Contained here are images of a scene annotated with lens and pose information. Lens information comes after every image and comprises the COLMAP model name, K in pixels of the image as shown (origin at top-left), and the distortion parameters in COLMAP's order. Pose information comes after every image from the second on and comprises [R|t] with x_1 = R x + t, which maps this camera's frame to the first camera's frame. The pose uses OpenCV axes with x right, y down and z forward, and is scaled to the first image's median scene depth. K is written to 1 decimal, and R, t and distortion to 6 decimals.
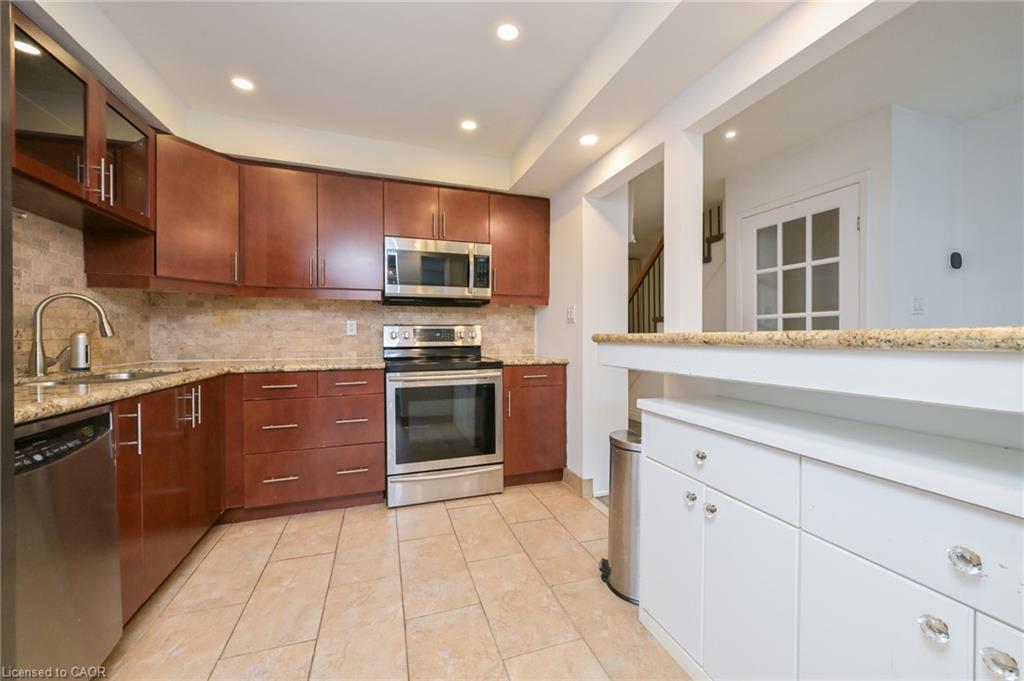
lens RADIAL K [[401.8, 0, 514.4], [0, 401.8, 337.0], [0, 0, 1]] dist [-0.000268, 0.000024]
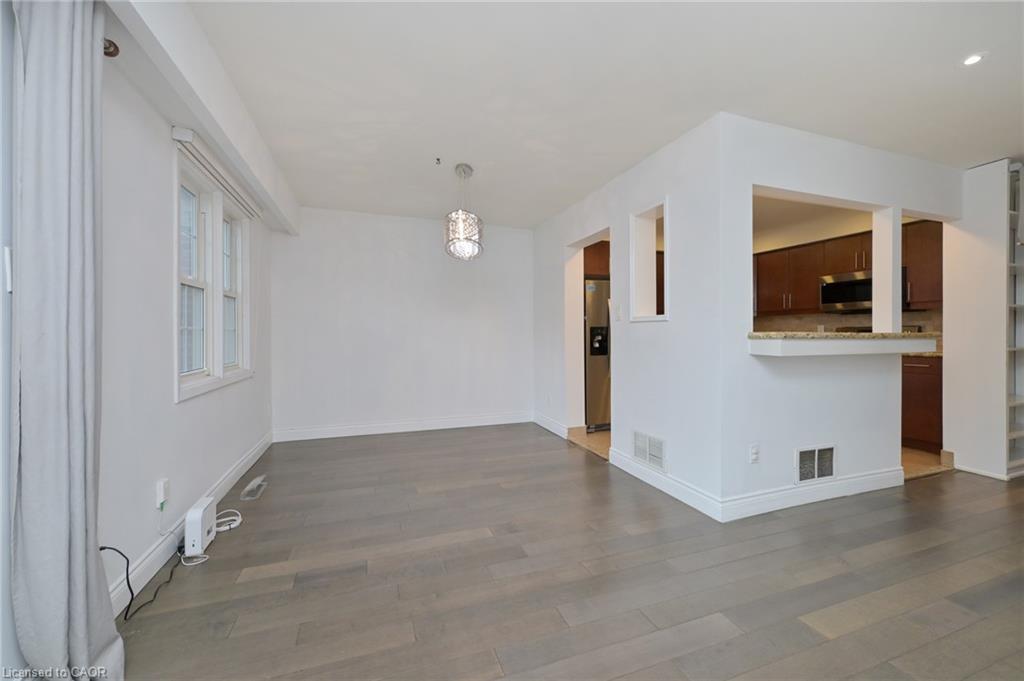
lens RADIAL K [[401.8, 0, 514.4], [0, 401.8, 337.0], [0, 0, 1]] dist [-0.000268, 0.000024]
pose [[0.018011, 0.003231, -0.999833, 1.686529], [-0.000331, 0.999995, 0.003226, 0.003188], [0.999838, 0.000273, 0.018012, -0.403664]]
